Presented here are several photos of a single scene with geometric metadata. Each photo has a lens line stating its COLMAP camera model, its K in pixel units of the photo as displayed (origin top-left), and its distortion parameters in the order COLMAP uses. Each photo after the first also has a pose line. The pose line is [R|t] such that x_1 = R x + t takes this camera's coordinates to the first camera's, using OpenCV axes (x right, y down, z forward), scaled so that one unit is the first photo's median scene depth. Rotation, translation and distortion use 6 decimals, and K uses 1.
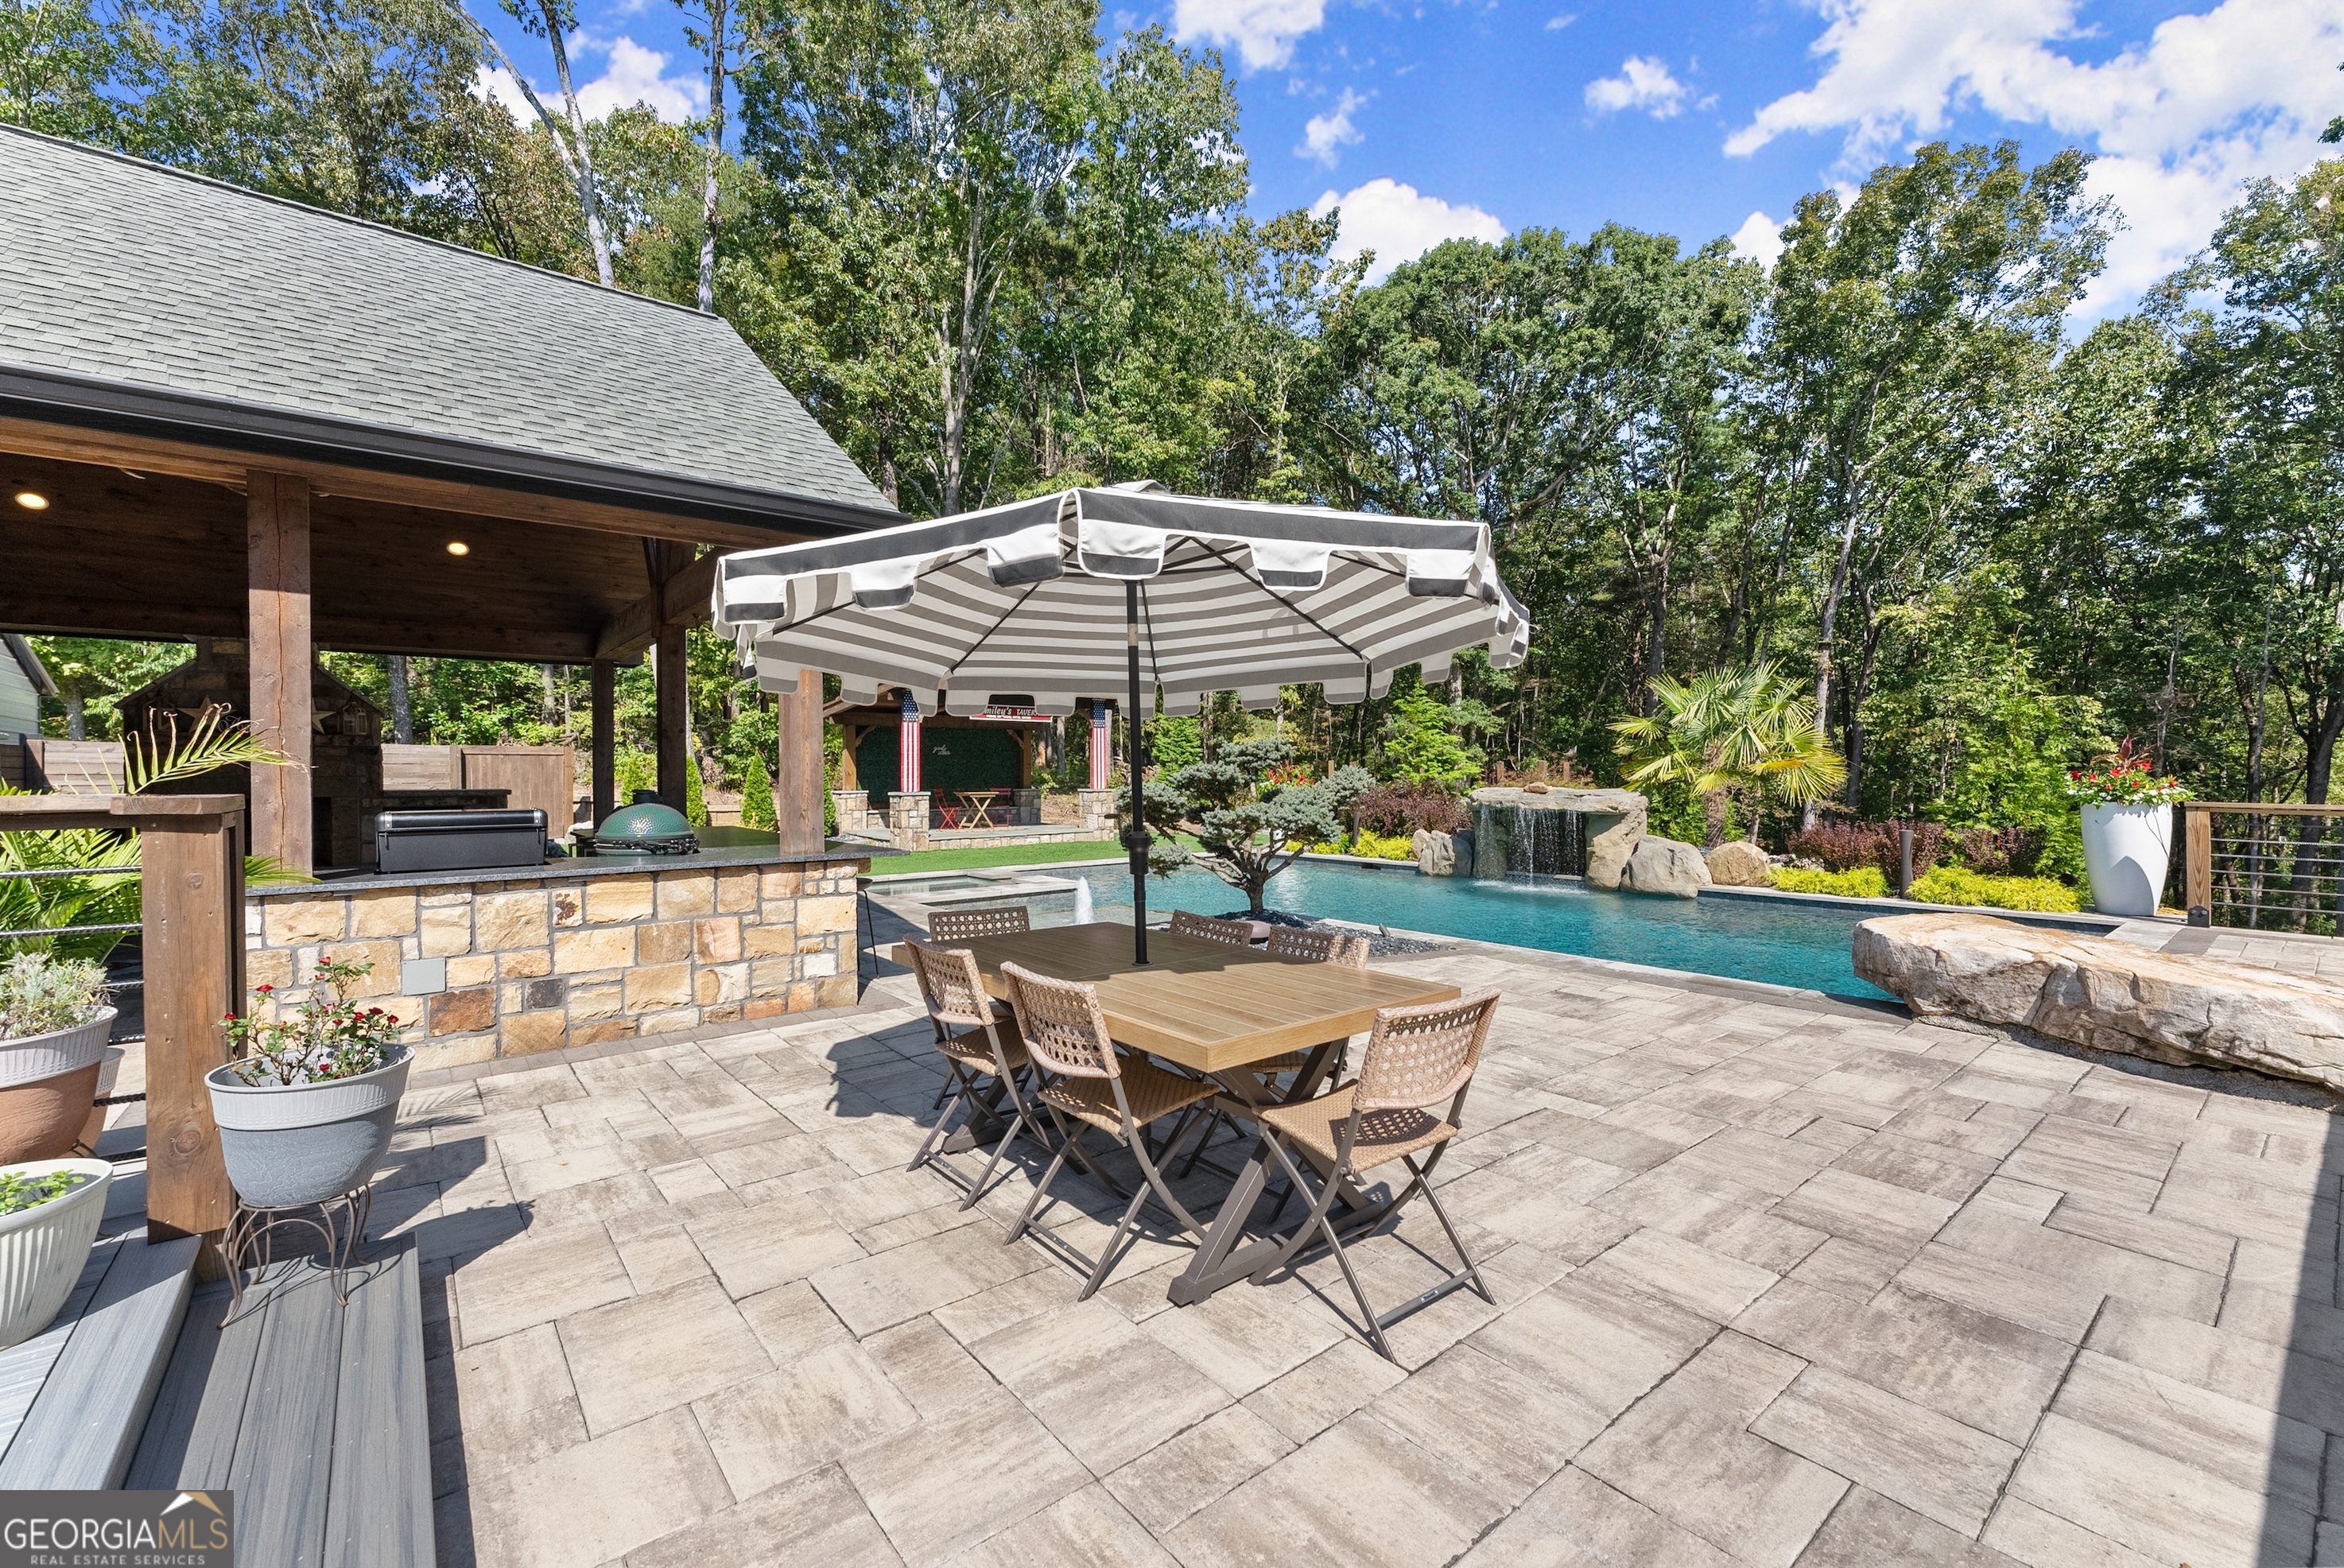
lens RADIAL K [[949.8, 0, 1163.8], [0, 949.8, 786.3], [0, 0, 1]] dist [0.006072, -0.001385]
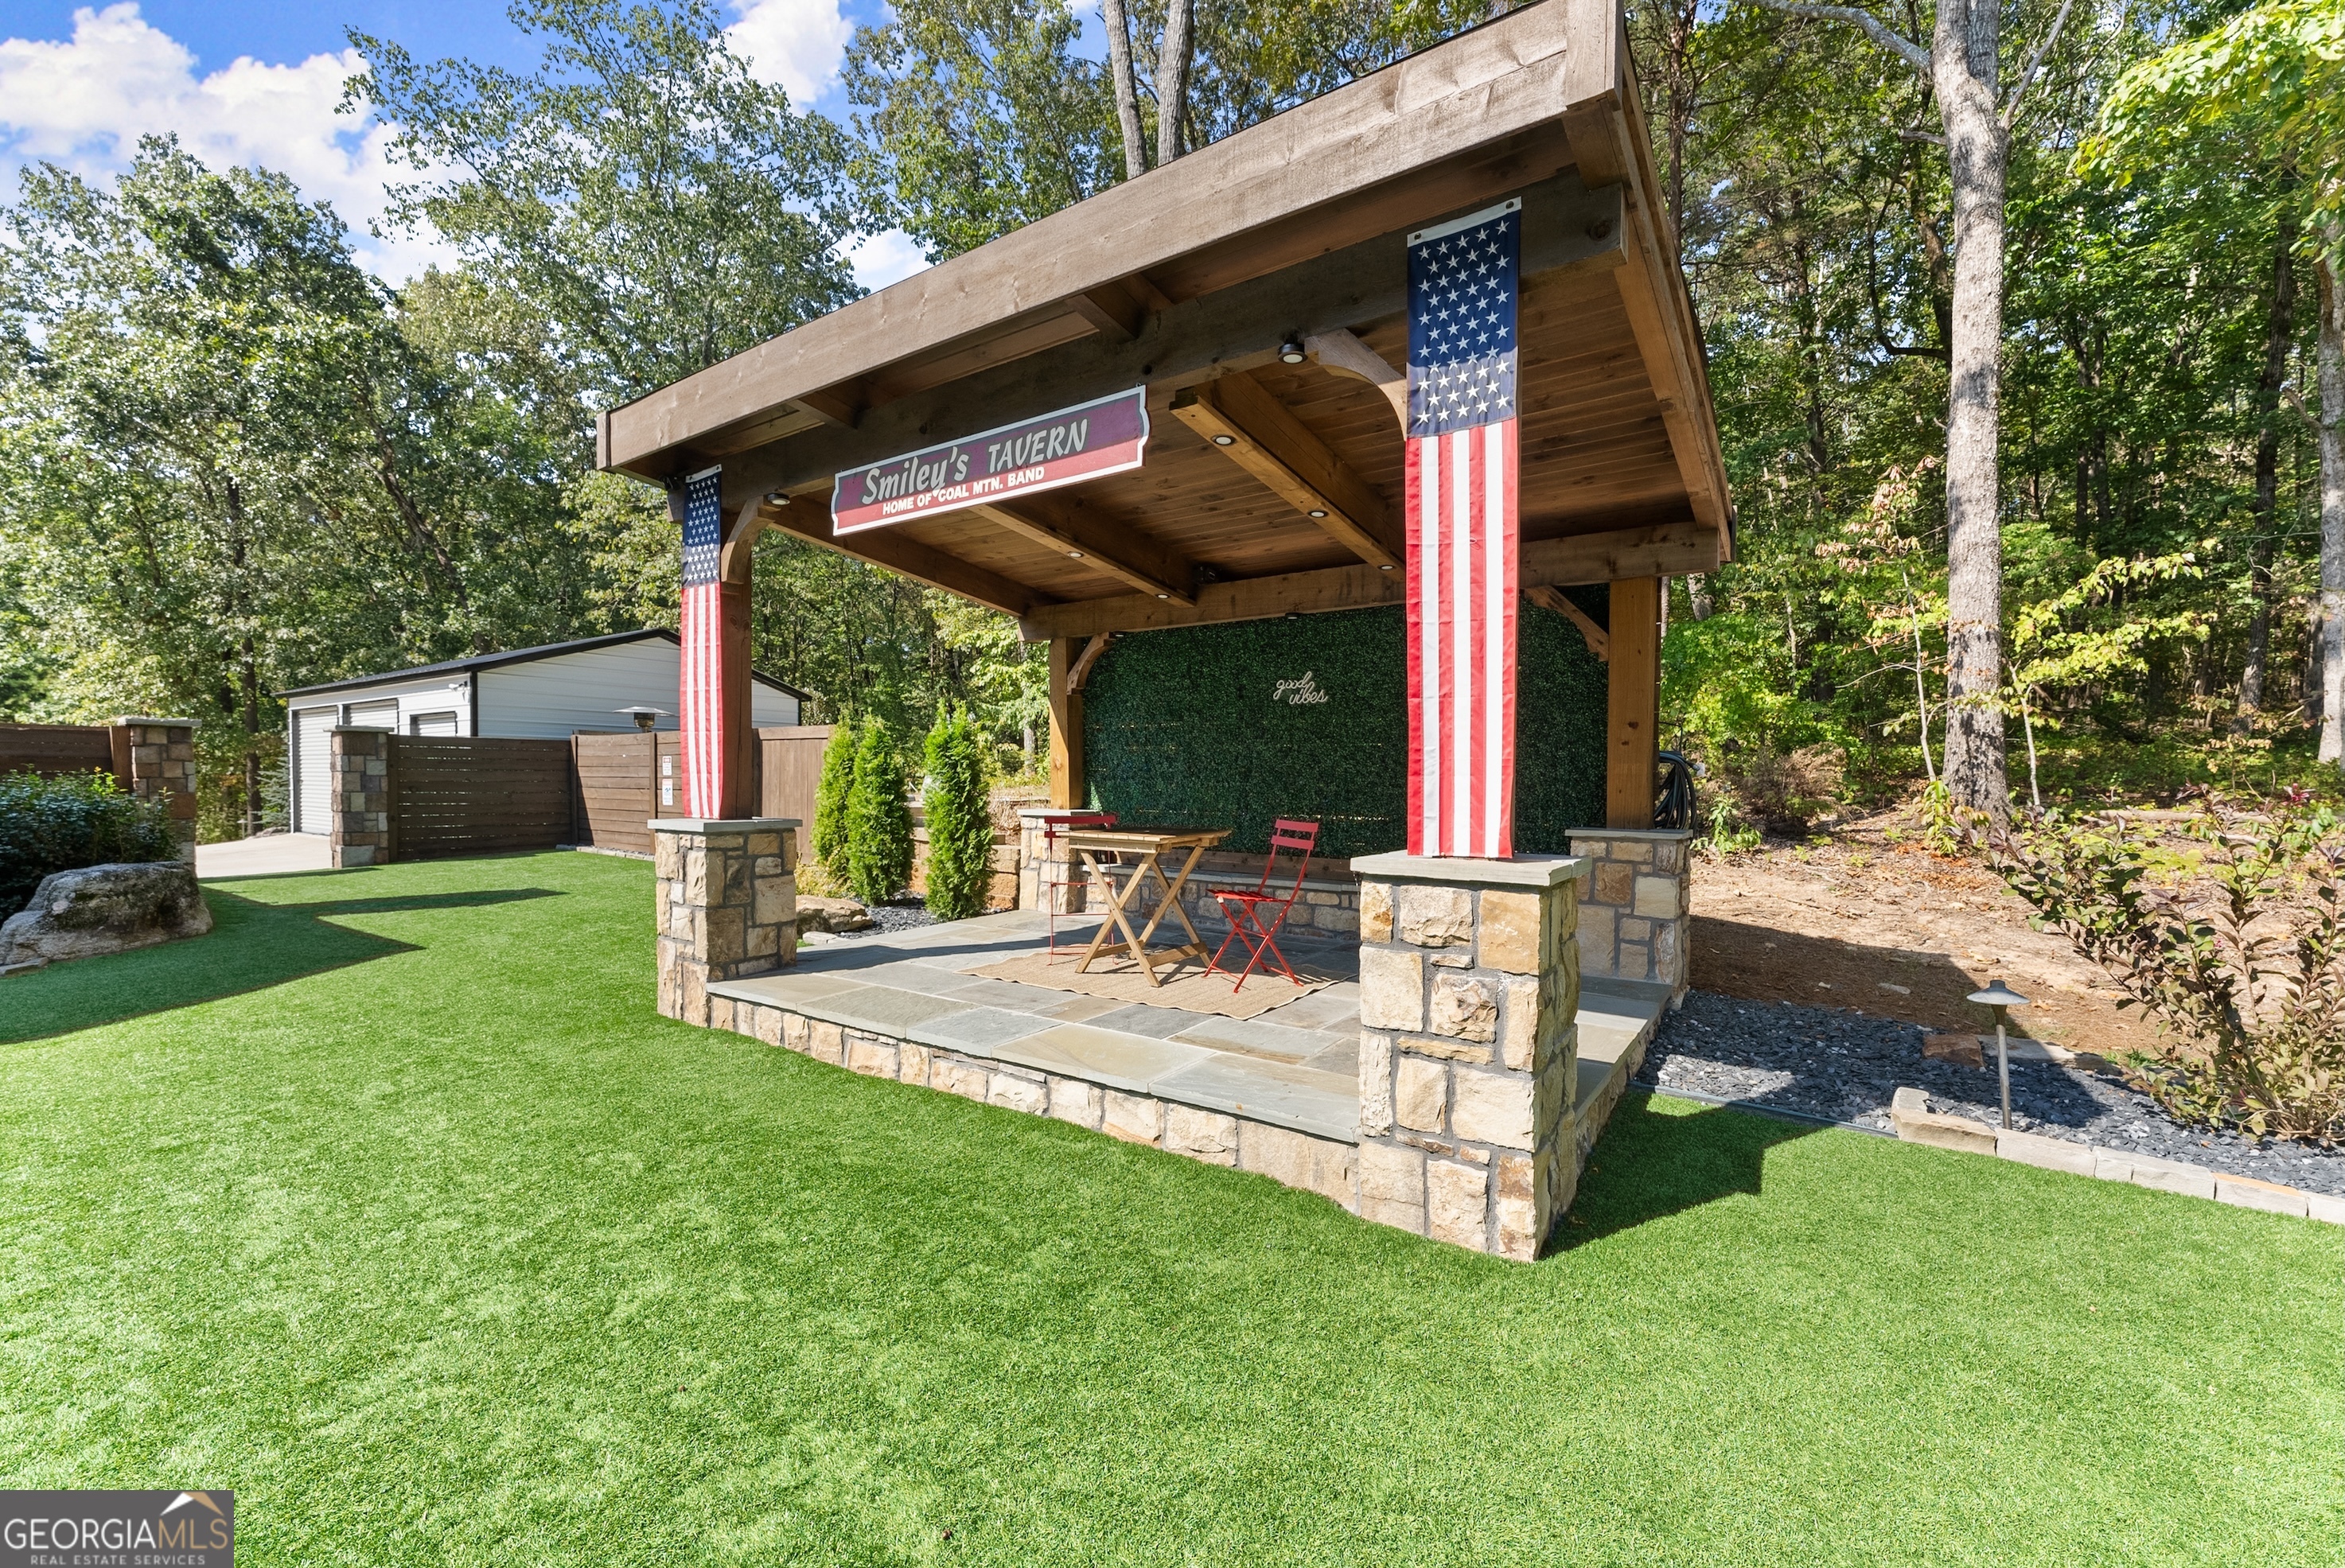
lens RADIAL K [[950.1, 0, 1201.6], [0, 950.1, 804.1], [0, 0, 1]] dist [0.006072, -0.001385]
pose [[0.289598, 0.029756, -0.956686, 0.052730], [-0.021977, 0.999460, 0.024434, -0.007819], [0.956896, 0.013949, 0.290095, 0.854970]]
